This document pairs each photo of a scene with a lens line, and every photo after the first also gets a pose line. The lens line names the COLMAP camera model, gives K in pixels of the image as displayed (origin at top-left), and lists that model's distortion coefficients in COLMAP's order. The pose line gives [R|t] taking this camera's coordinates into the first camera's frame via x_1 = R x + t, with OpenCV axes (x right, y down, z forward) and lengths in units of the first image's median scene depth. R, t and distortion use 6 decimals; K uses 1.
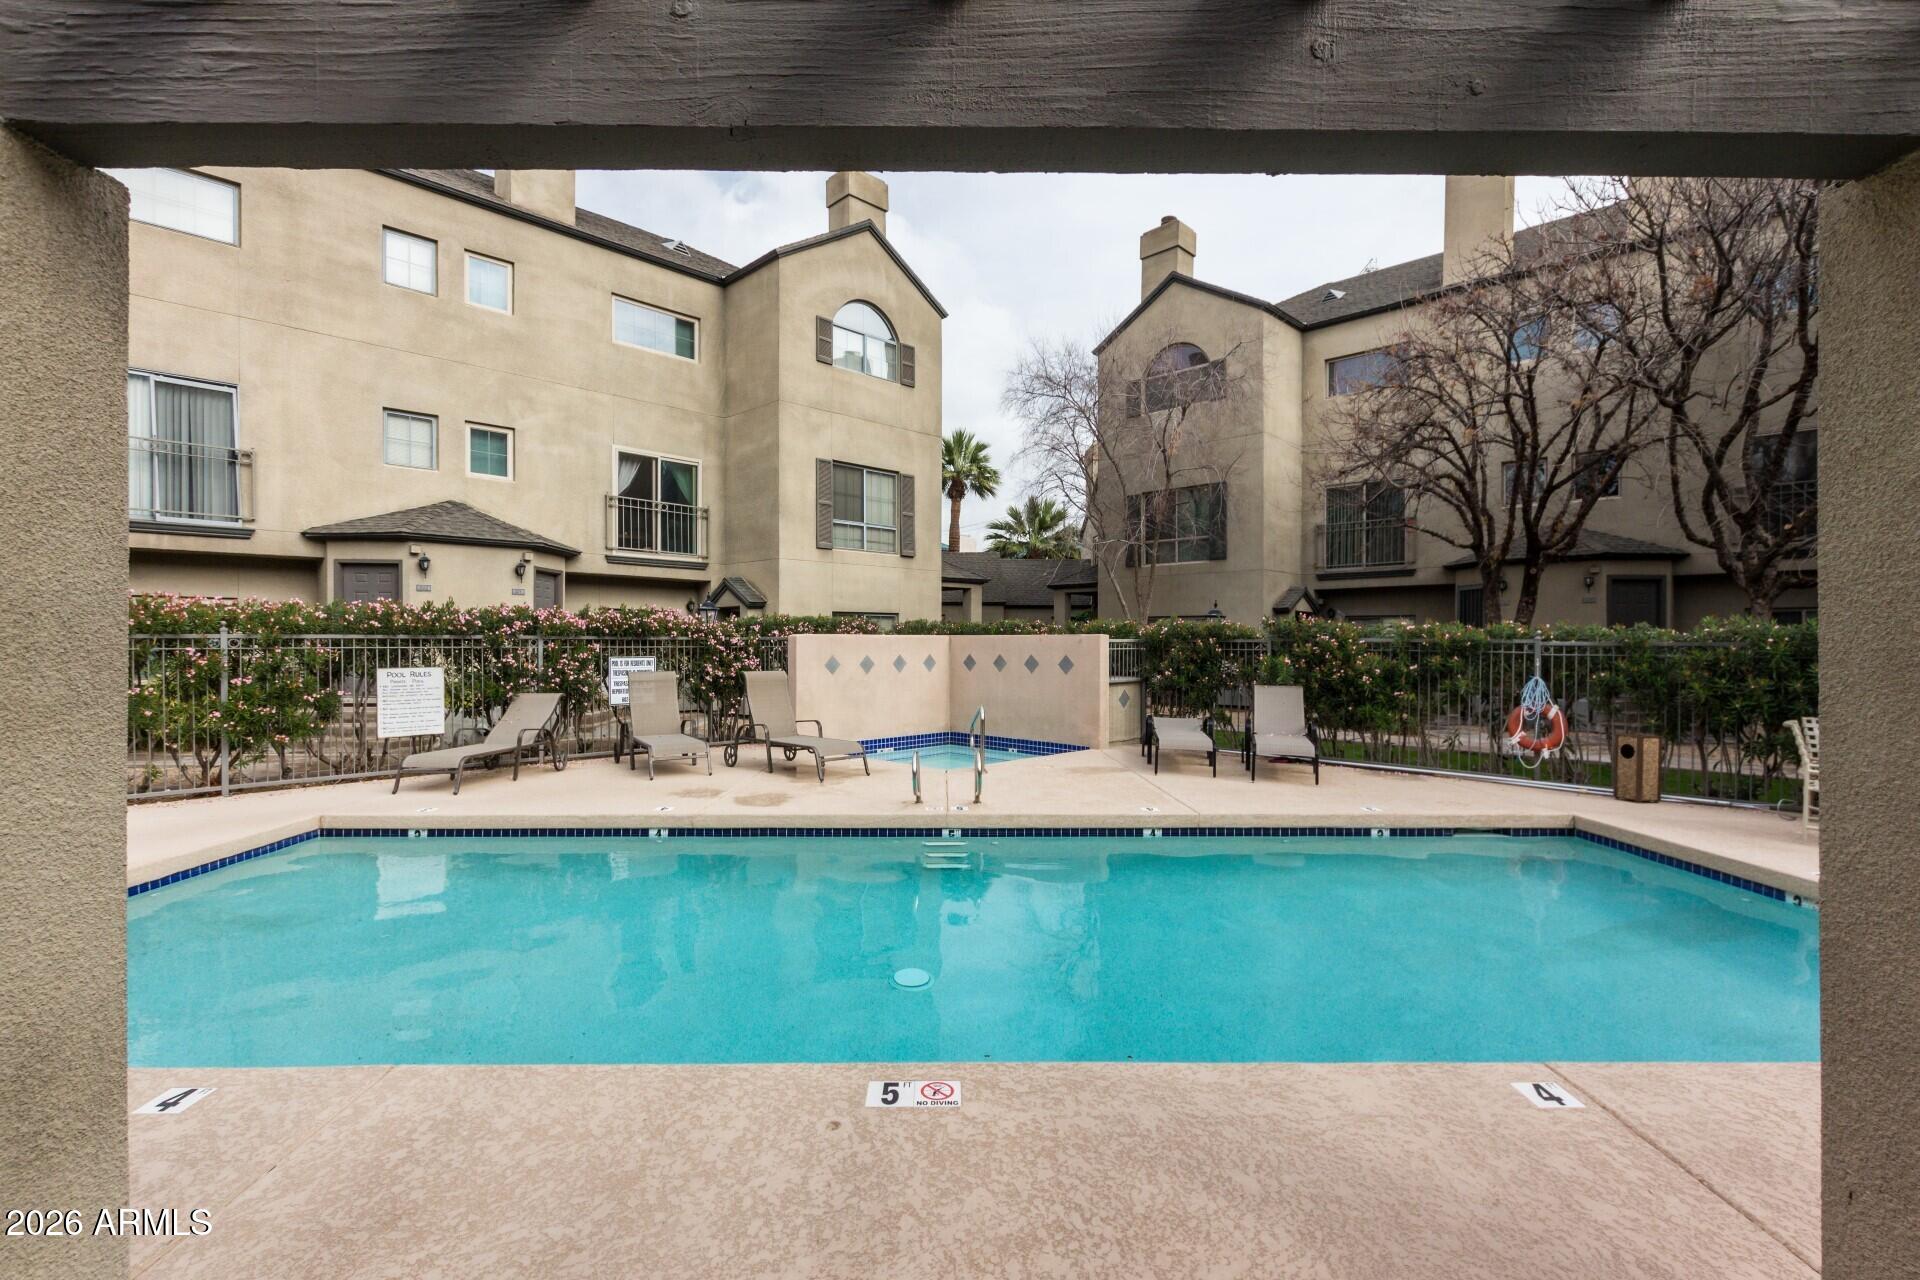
lens RADIAL K [[867.7, 0, 916.1], [0, 867.7, 654.1], [0, 0, 1]] dist [0.000658, -0.001164]
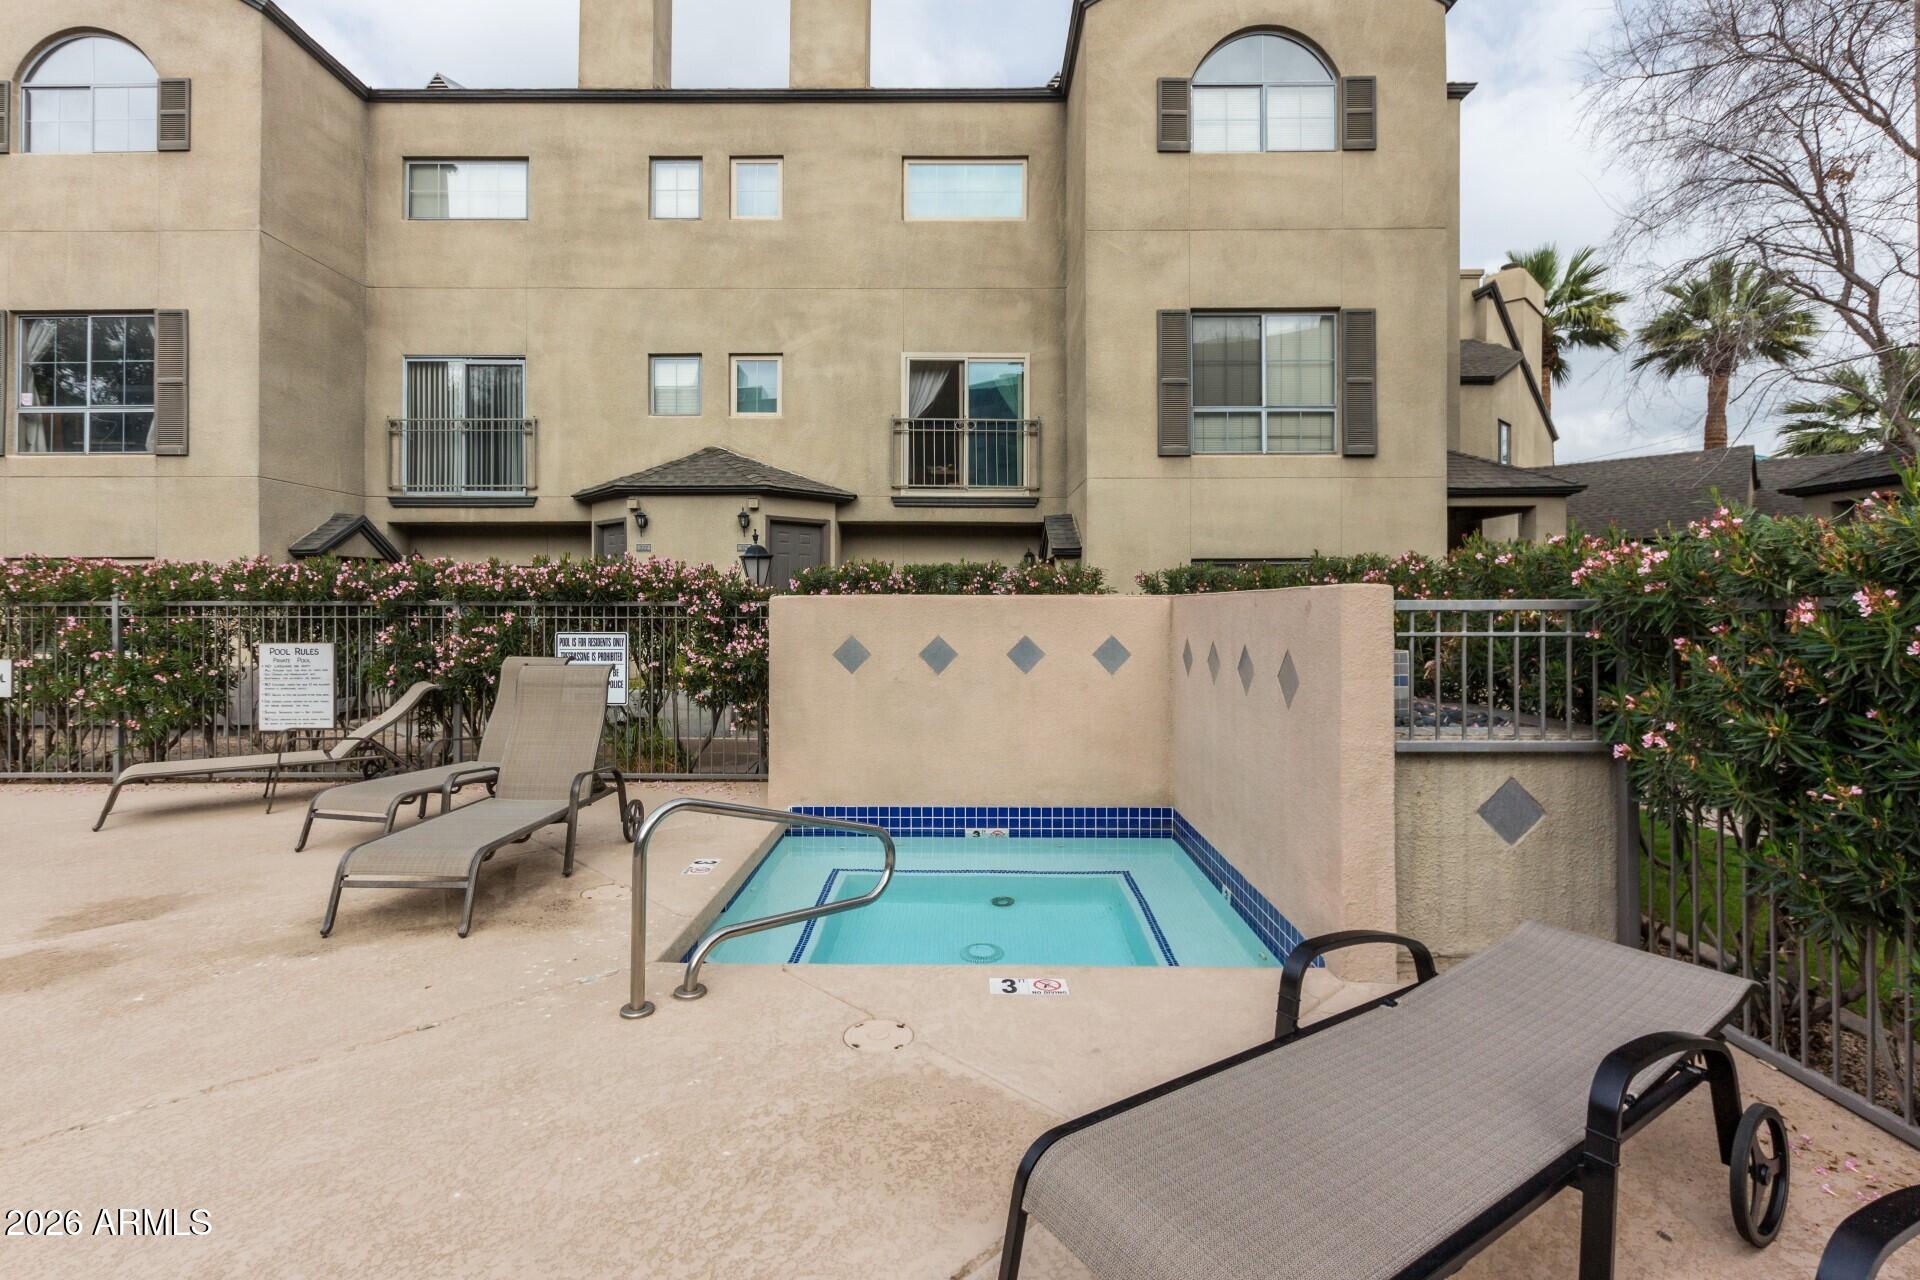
lens RADIAL K [[867.7, 0, 974.3], [0, 867.7, 605.7], [0, 0, 1]] dist [0.000658, -0.001164]
pose [[0.719514, -0.002994, -0.694471, 0.263795], [-0.009035, 0.999866, -0.013672, -0.008334], [0.694419, 0.016112, 0.719391, 0.568168]]
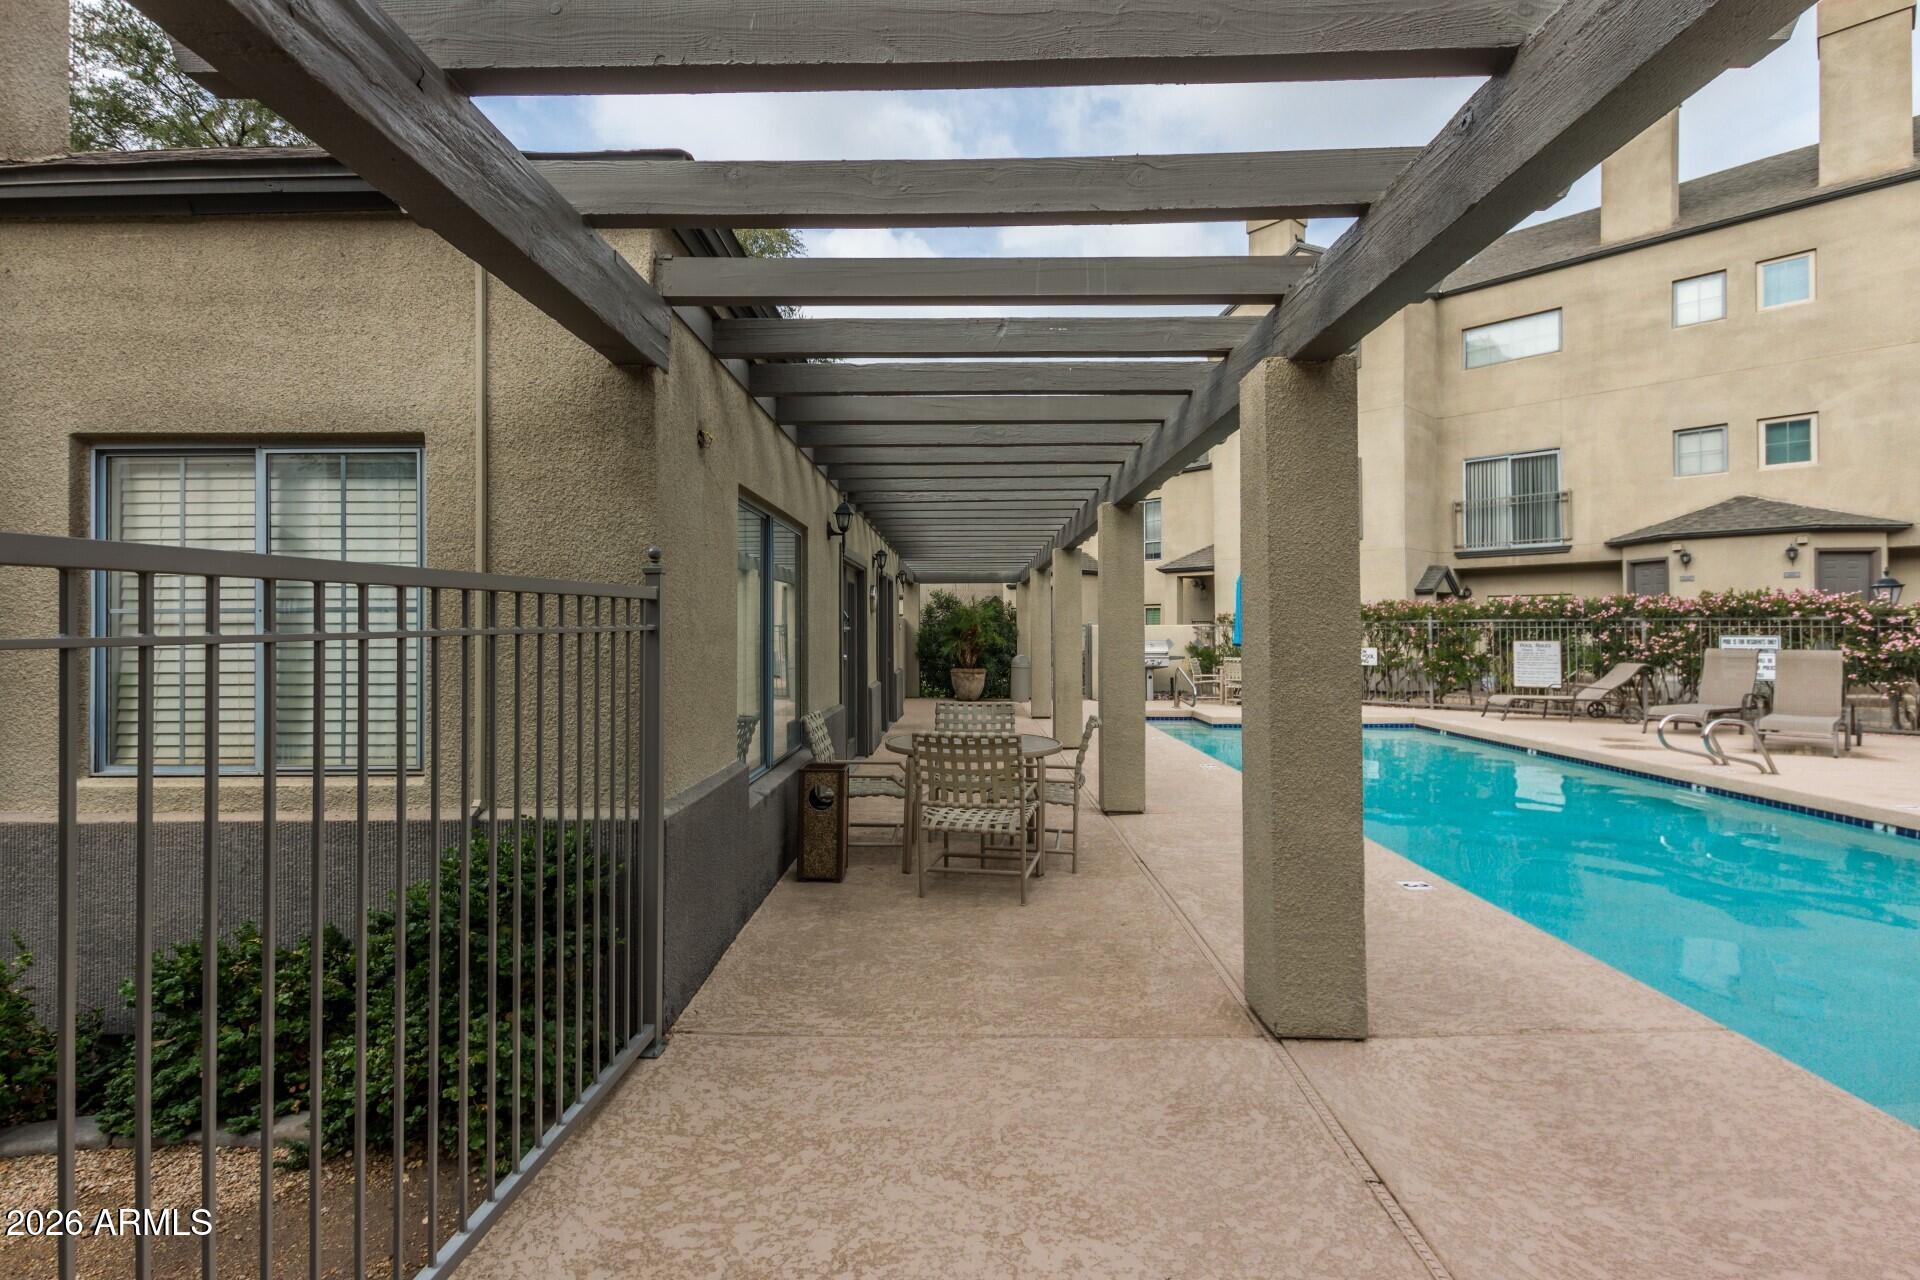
lens RADIAL K [[867.7, 0, 940.1], [0, 867.7, 620.9], [0, 0, 1]] dist [0.000658, -0.001164]
pose [[-0.042448, -0.011433, -0.999033, 0.621623], [-0.011209, 0.999877, -0.010966, 0.005880], [0.999036, 0.010733, -0.042570, 0.029835]]
